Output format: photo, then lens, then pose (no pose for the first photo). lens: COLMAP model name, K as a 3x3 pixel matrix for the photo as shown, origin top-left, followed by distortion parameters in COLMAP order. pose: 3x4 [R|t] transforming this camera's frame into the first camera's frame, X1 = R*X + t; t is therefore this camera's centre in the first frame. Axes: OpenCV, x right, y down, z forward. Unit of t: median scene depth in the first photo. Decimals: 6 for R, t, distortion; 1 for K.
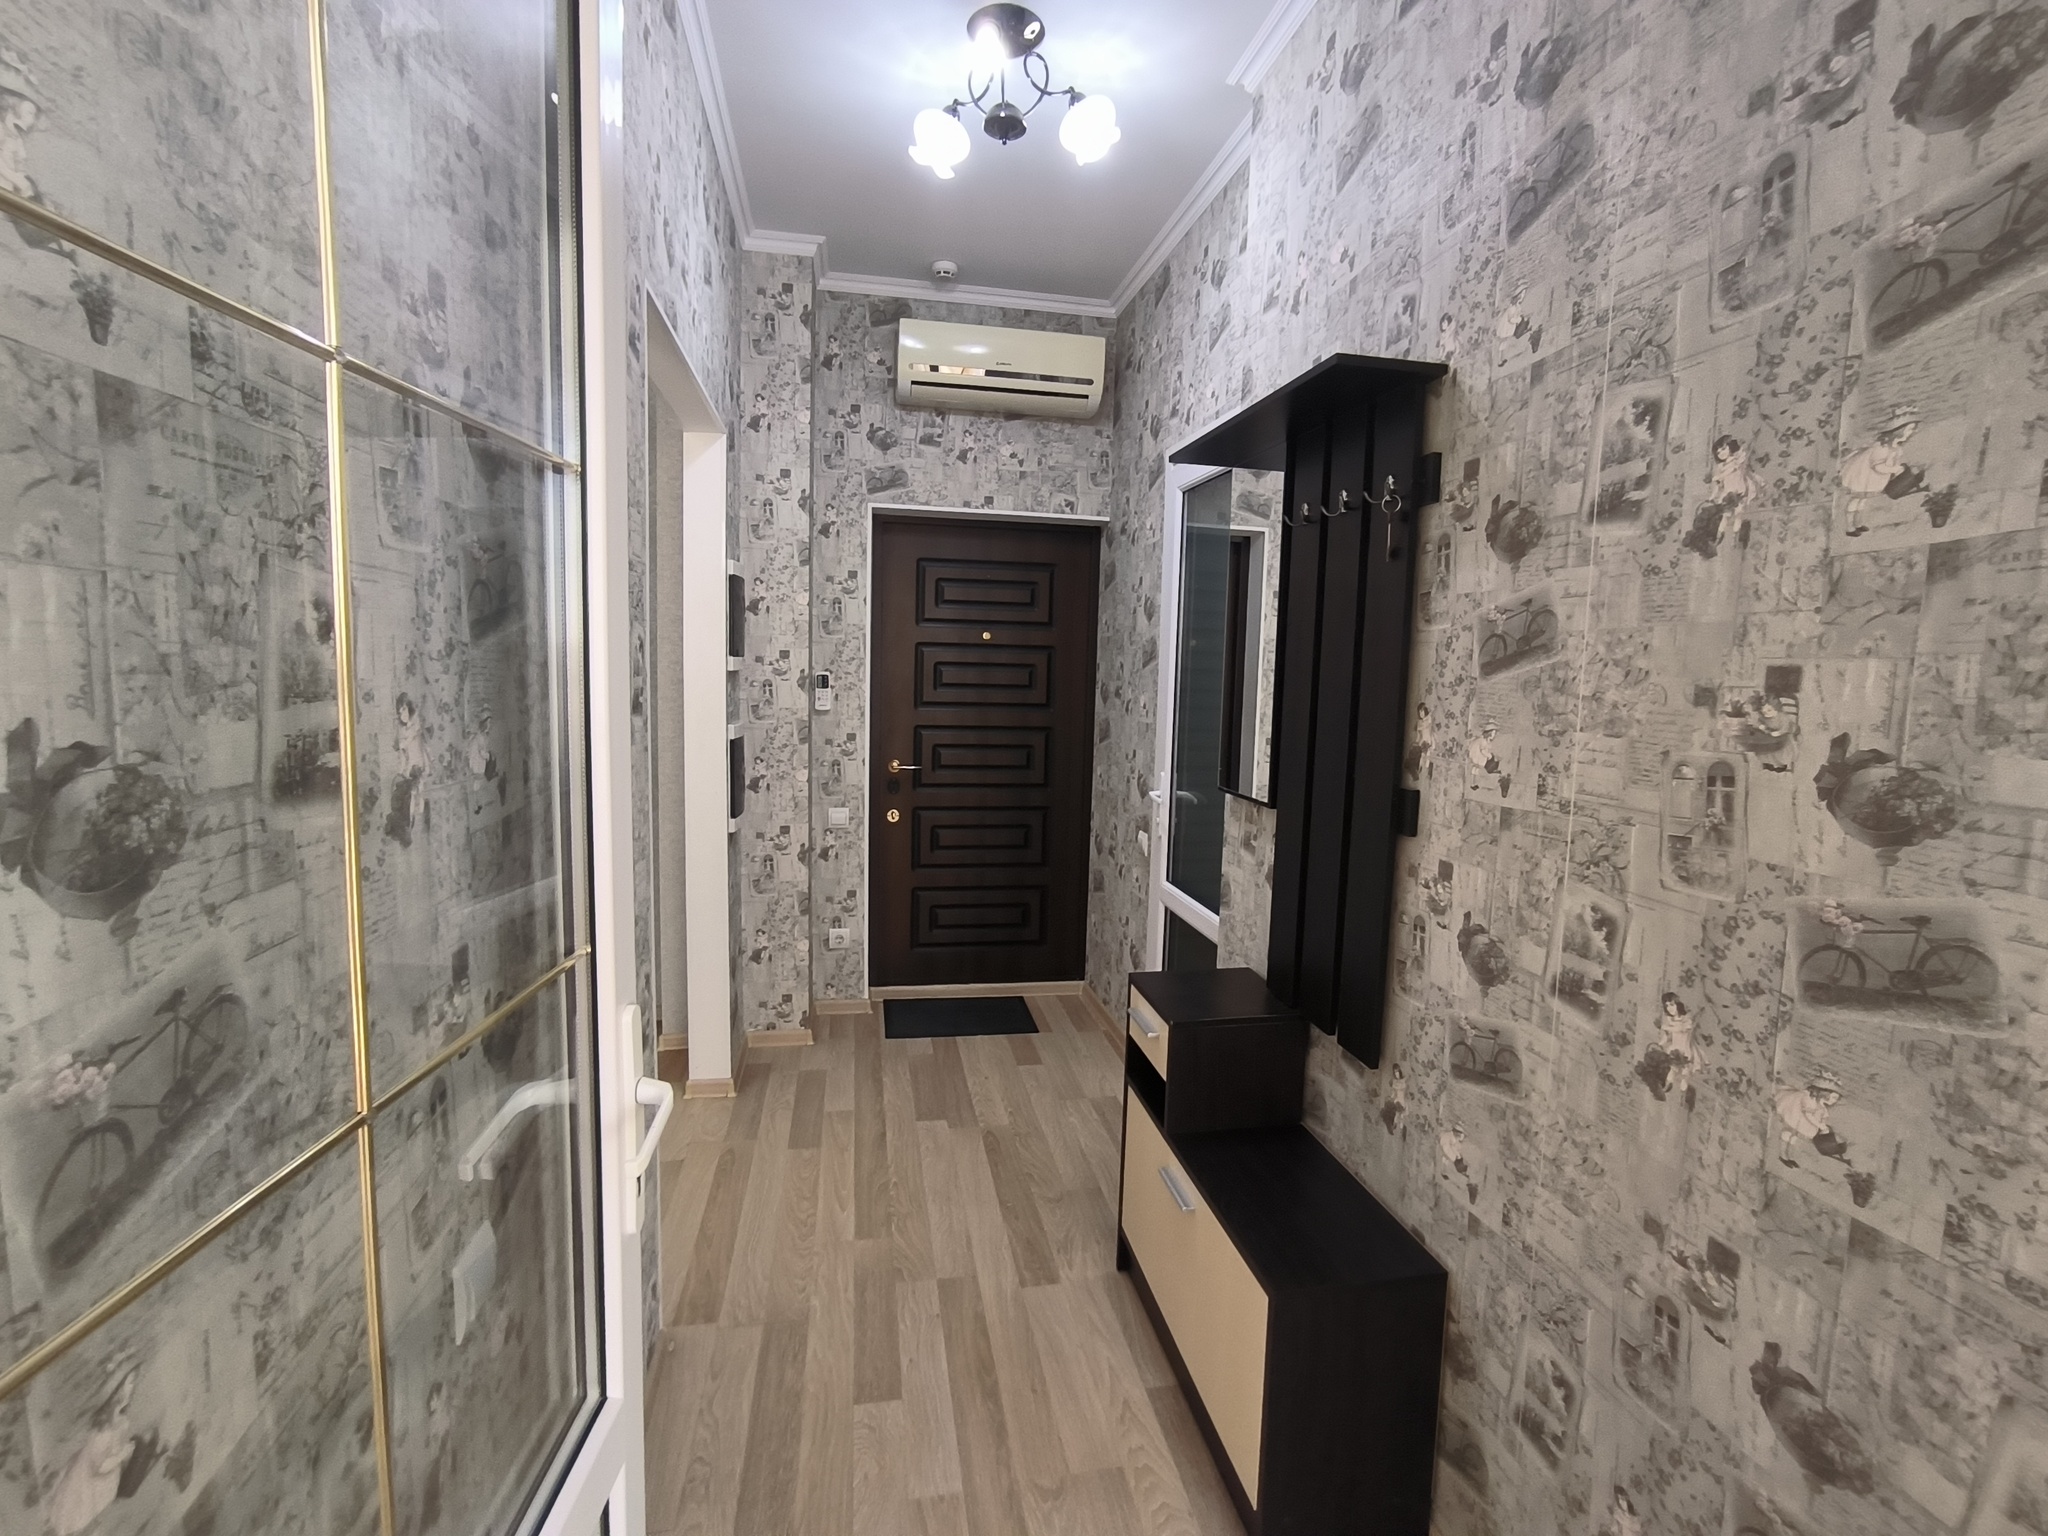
lens RADIAL K [[935.8, 0, 1026.0], [0, 935.8, 762.8], [0, 0, 1]] dist [-0.028648, 0.006447]
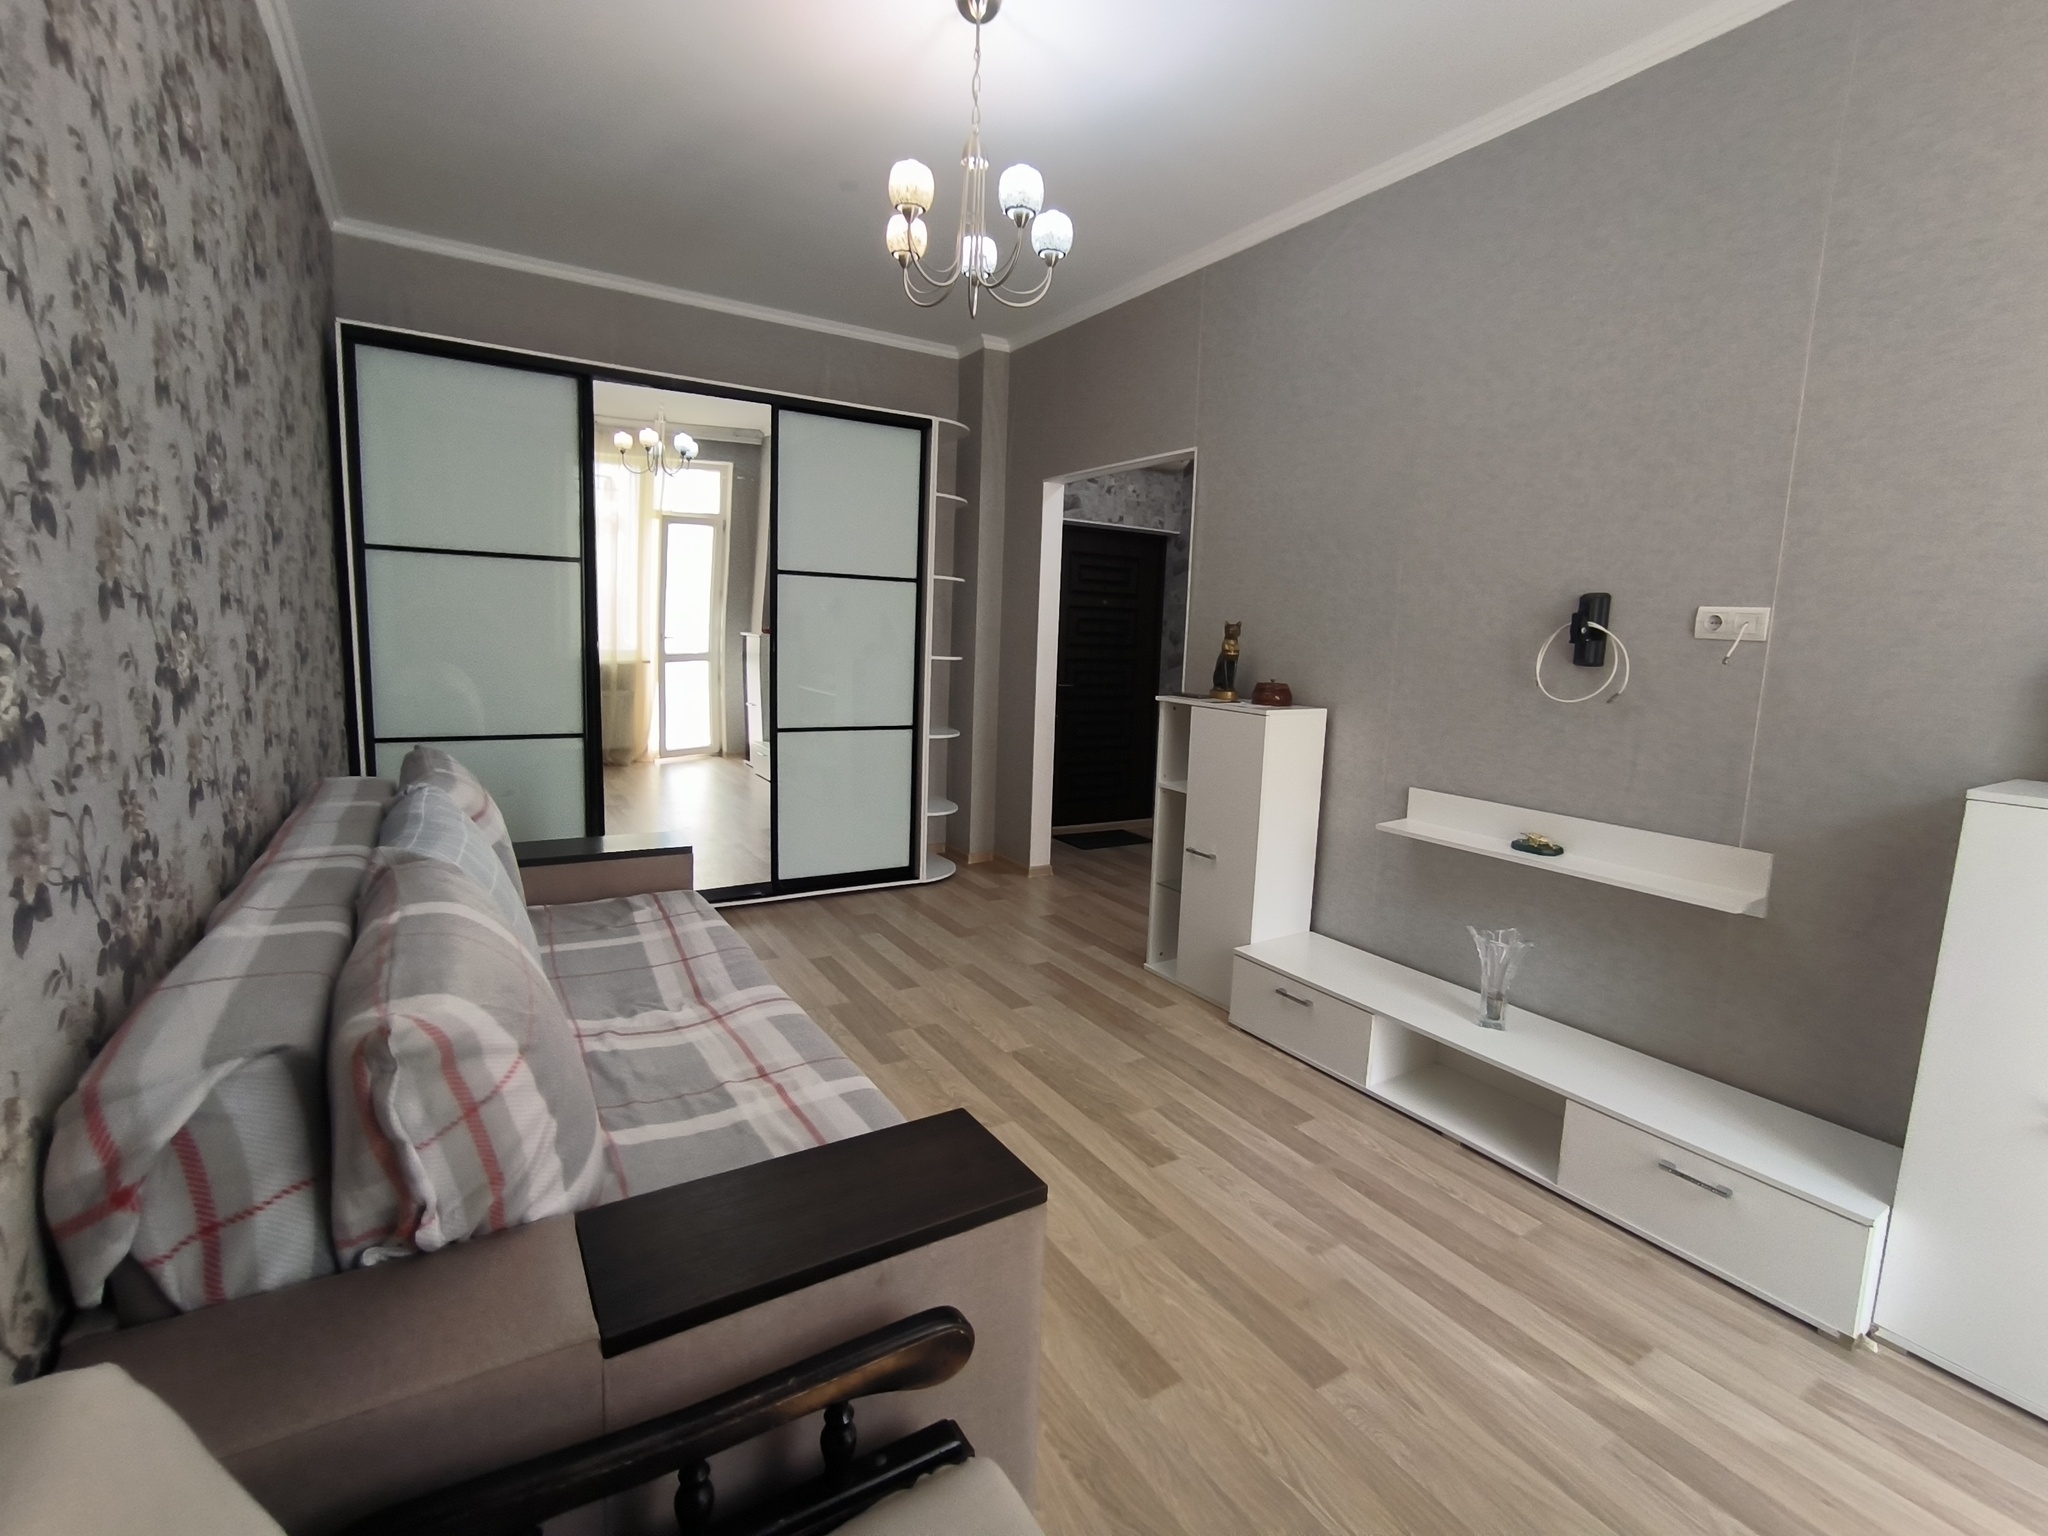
lens RADIAL K [[935.8, 0, 1021.8], [0, 935.8, 764.0], [0, 0, 1]] dist [-0.028648, 0.006447]
pose [[0.935749, -0.036183, 0.350807, -0.768972], [0.018585, 0.998400, 0.053402, 0.051504], [-0.352178, -0.043451, 0.934924, -0.457223]]
